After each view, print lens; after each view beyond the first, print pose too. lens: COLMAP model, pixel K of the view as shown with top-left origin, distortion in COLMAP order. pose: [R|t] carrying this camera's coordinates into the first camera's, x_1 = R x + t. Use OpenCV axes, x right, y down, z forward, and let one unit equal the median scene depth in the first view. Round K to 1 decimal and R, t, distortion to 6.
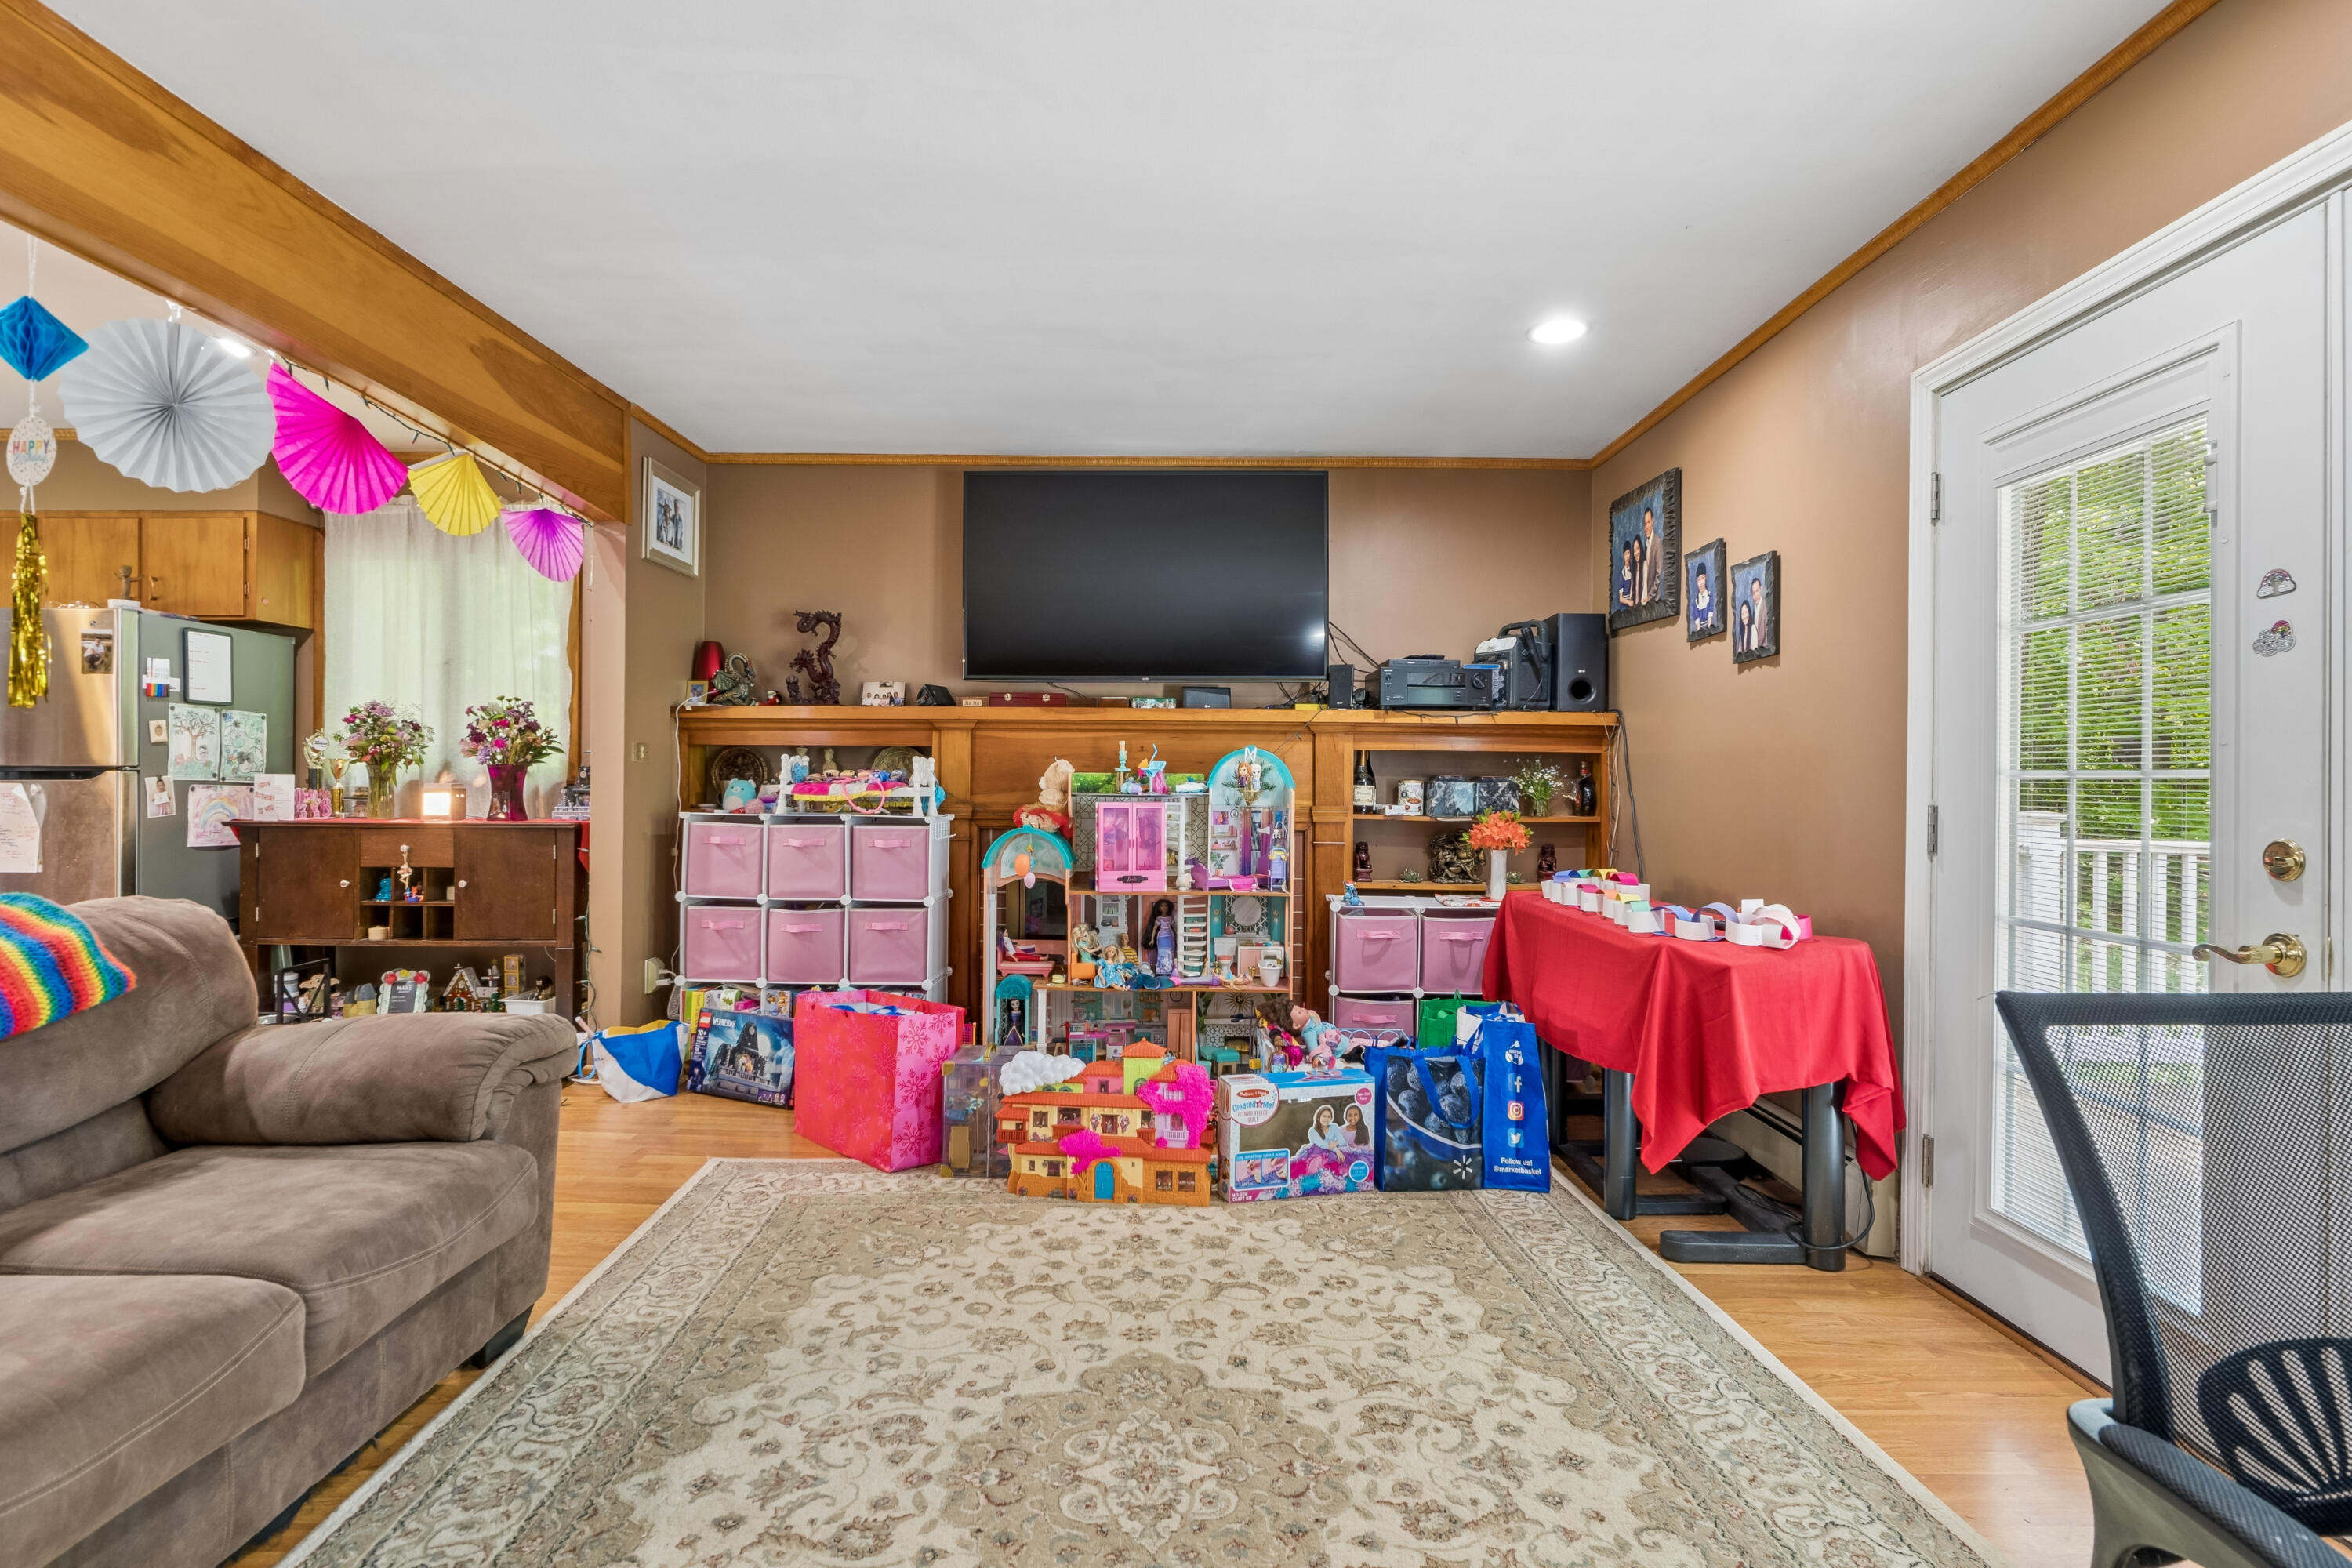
lens RADIAL K [[1169.8, 0, 1177.5], [0, 1169.8, 784.6], [0, 0, 1]] dist [-0.003745, 0.000292]
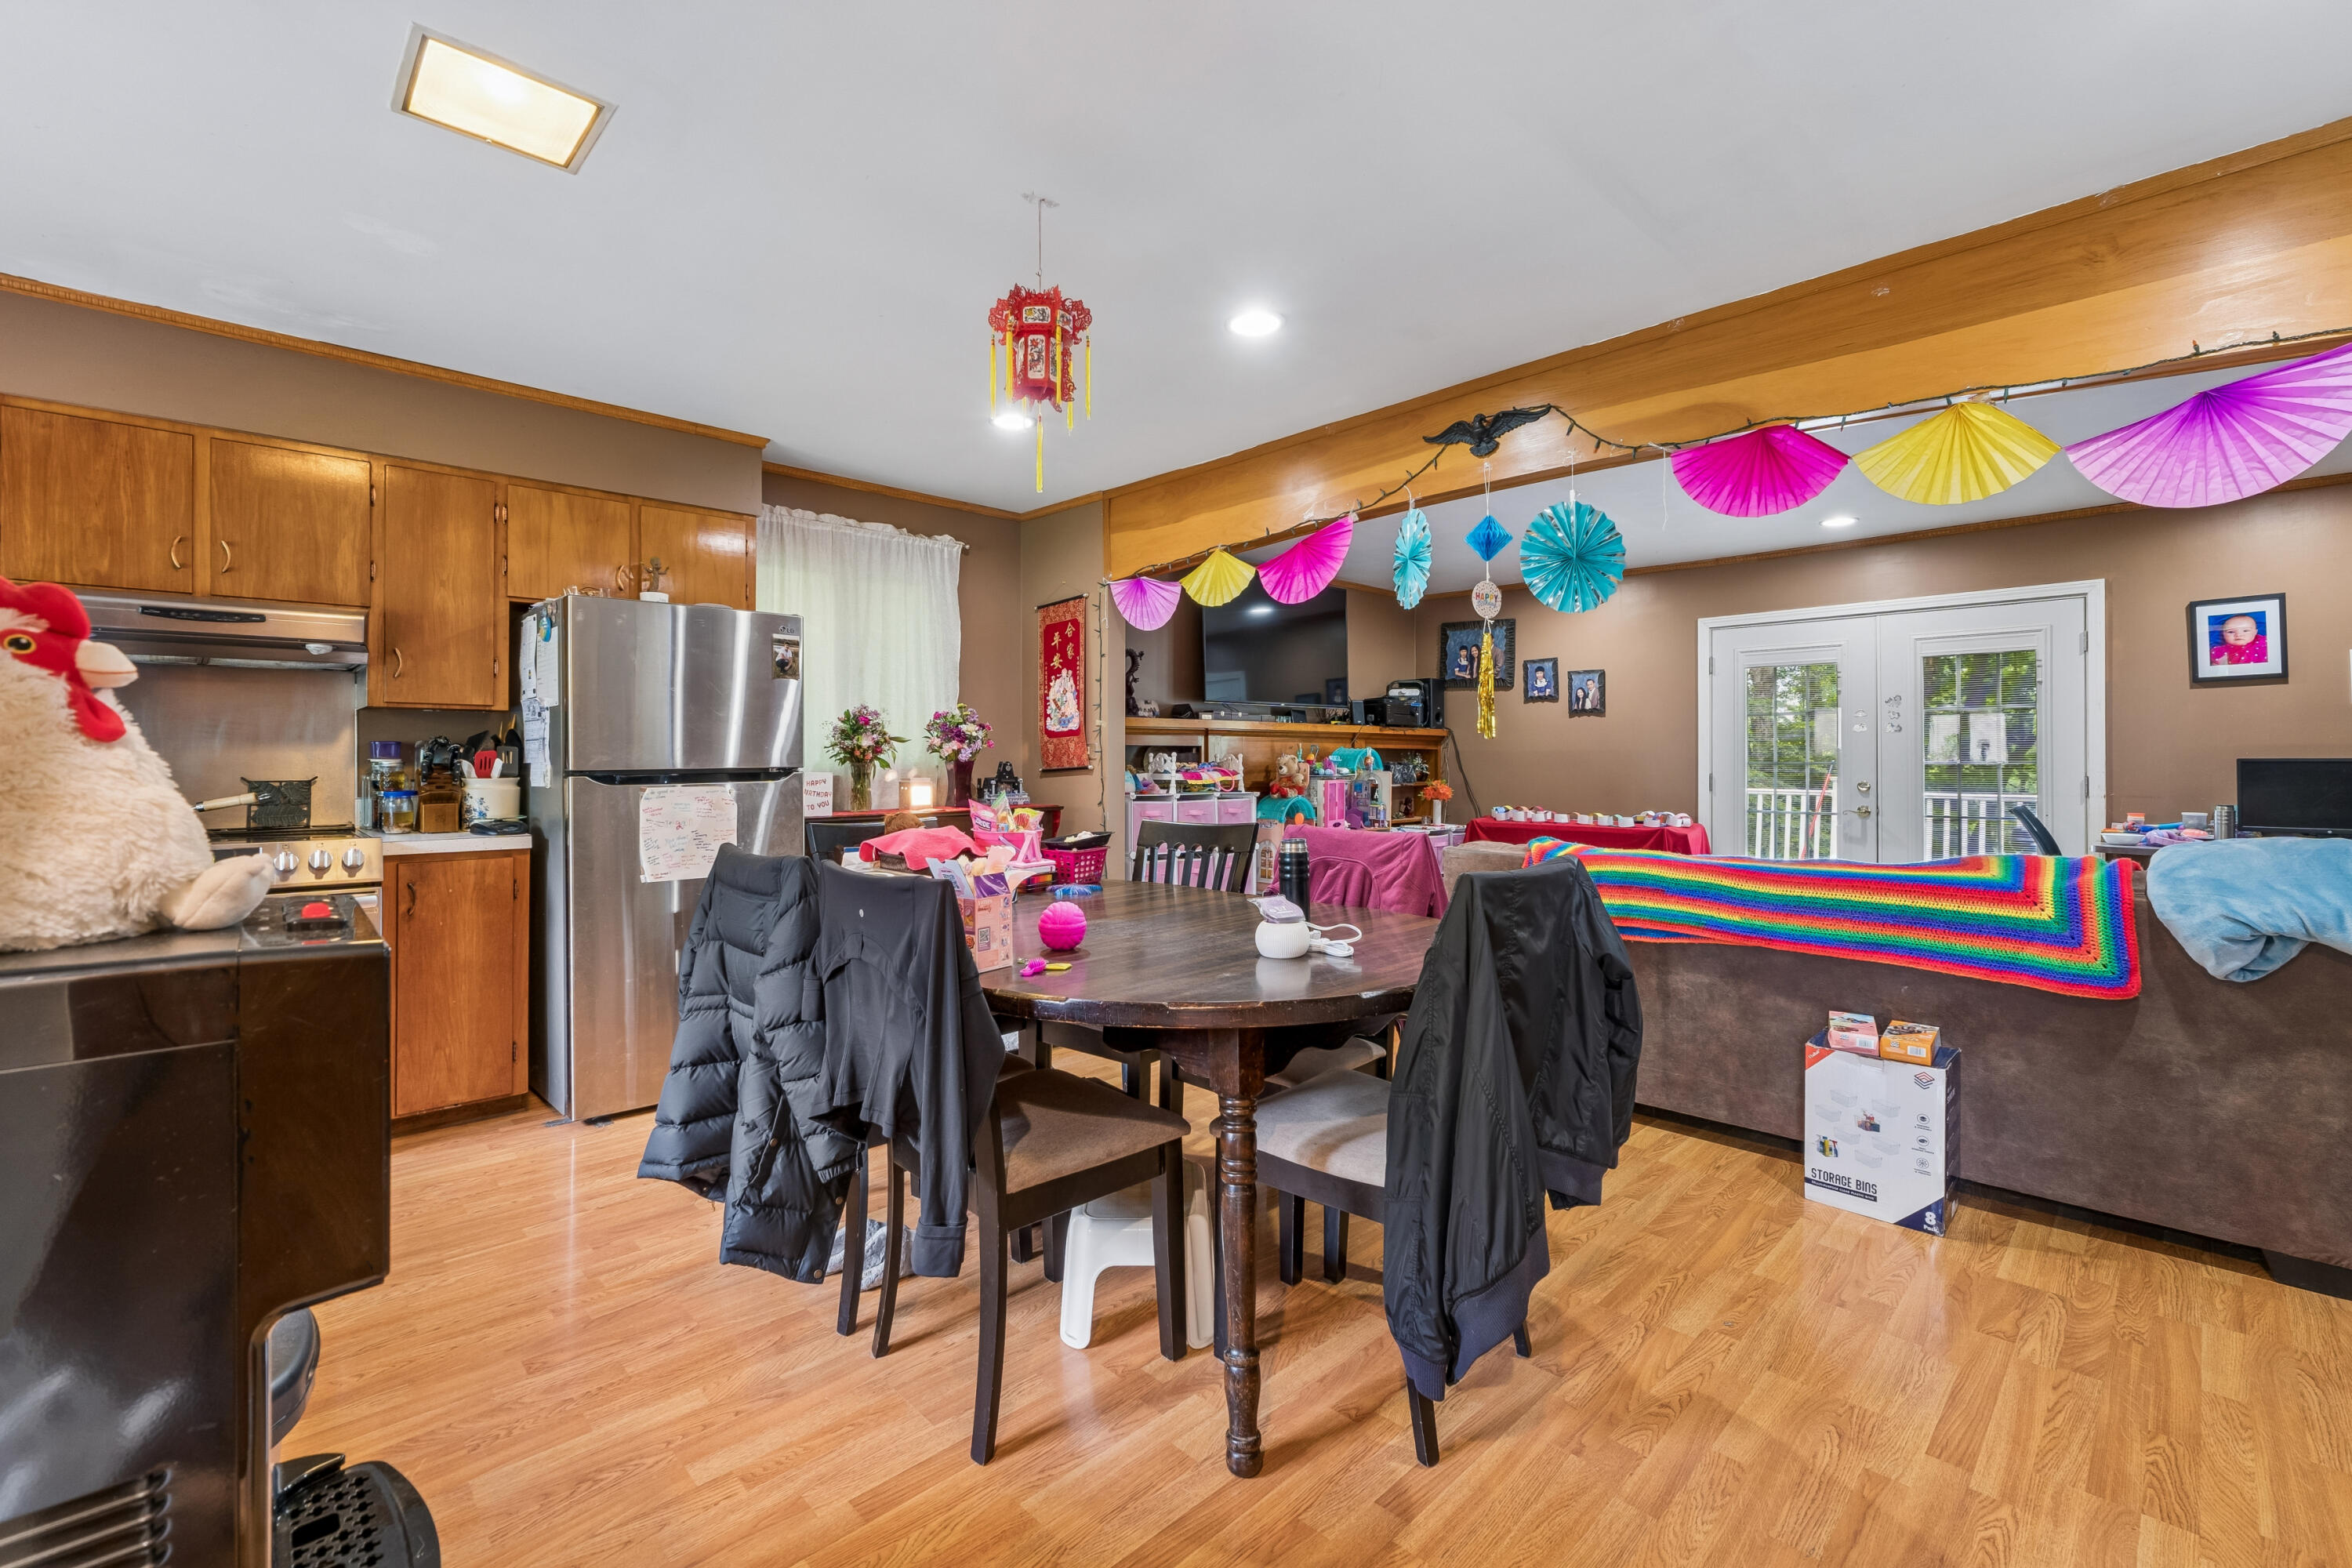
lens RADIAL K [[996.2, 0, 1167.6], [0, 996.2, 752.1], [0, 0, 1]] dist [-0.004763, -0.001013]
pose [[0.711307, -0.003249, 0.702874, -1.215958], [0.007287, 0.999970, -0.002751, -0.023099], [-0.702843, 0.007079, 0.711309, 0.128173]]
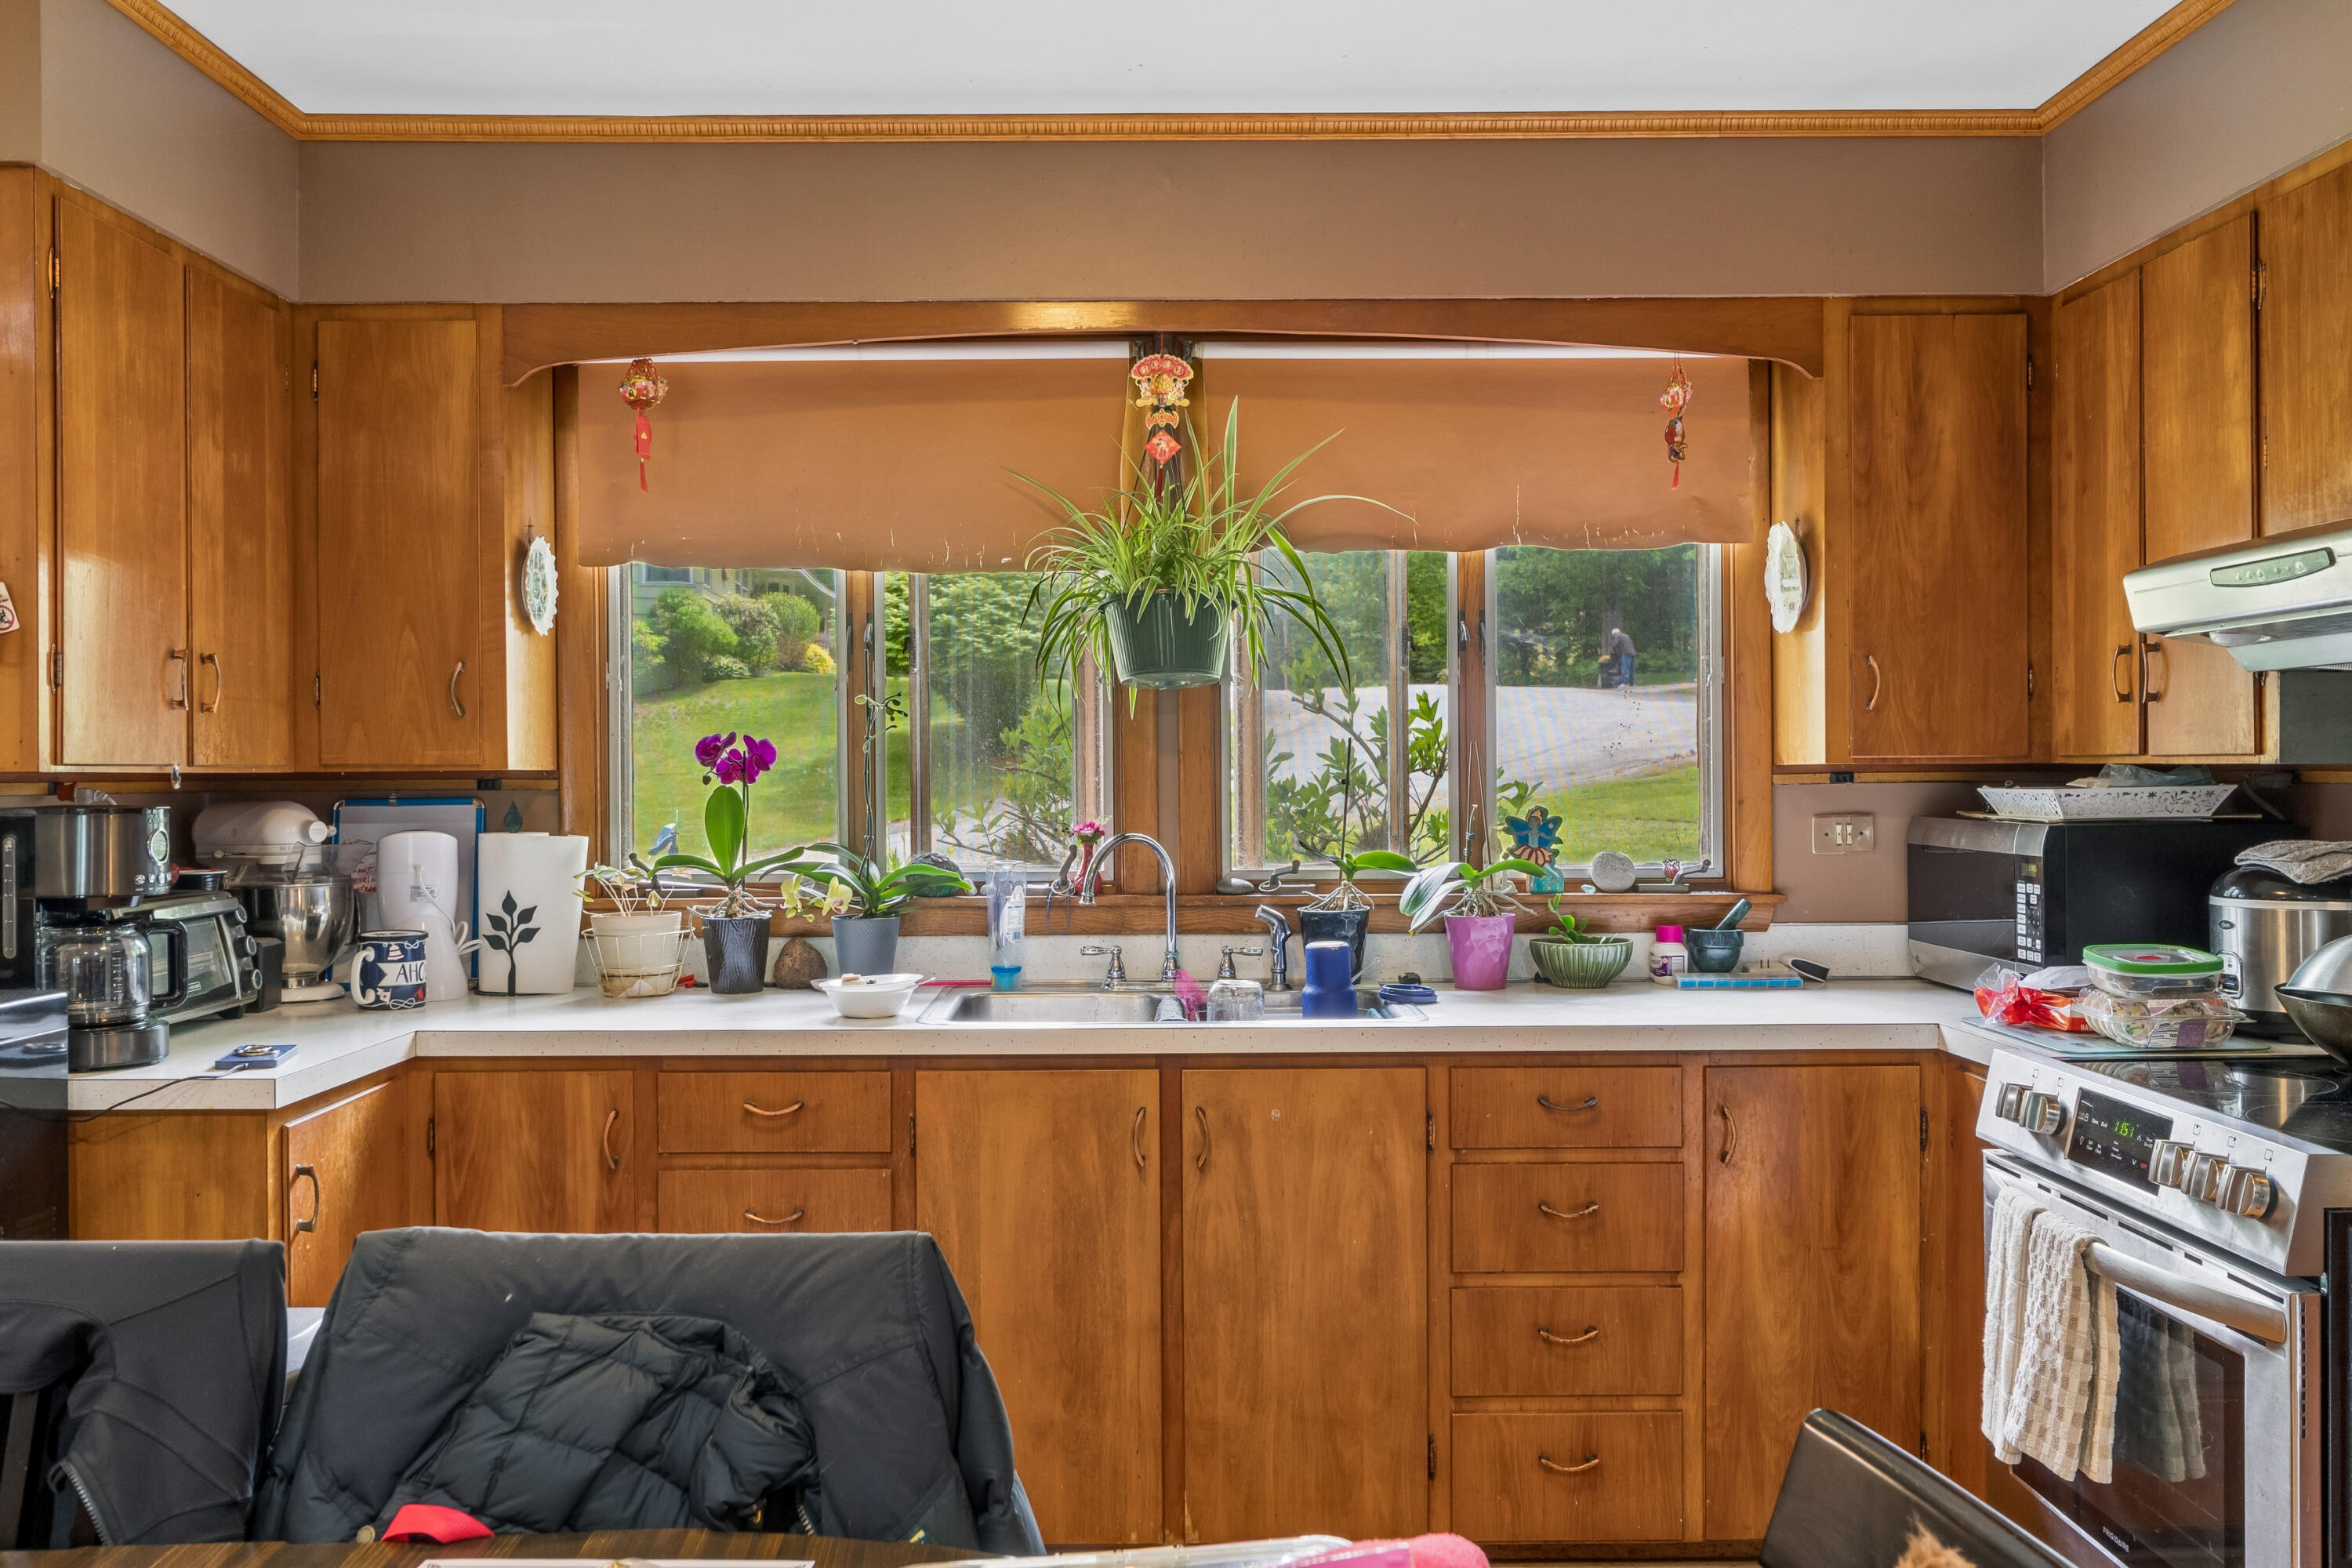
lens RADIAL K [[2025.6, 0, 1162.7], [0, 2025.6, 793.7], [0, 0, 1]] dist [0.003997, -0.006114]
pose [[0.019384, 0.006007, -0.999794, -0.653255], [0.002522, 0.999978, 0.006057, -0.059242], [0.999809, -0.002639, 0.019369, 0.695700]]
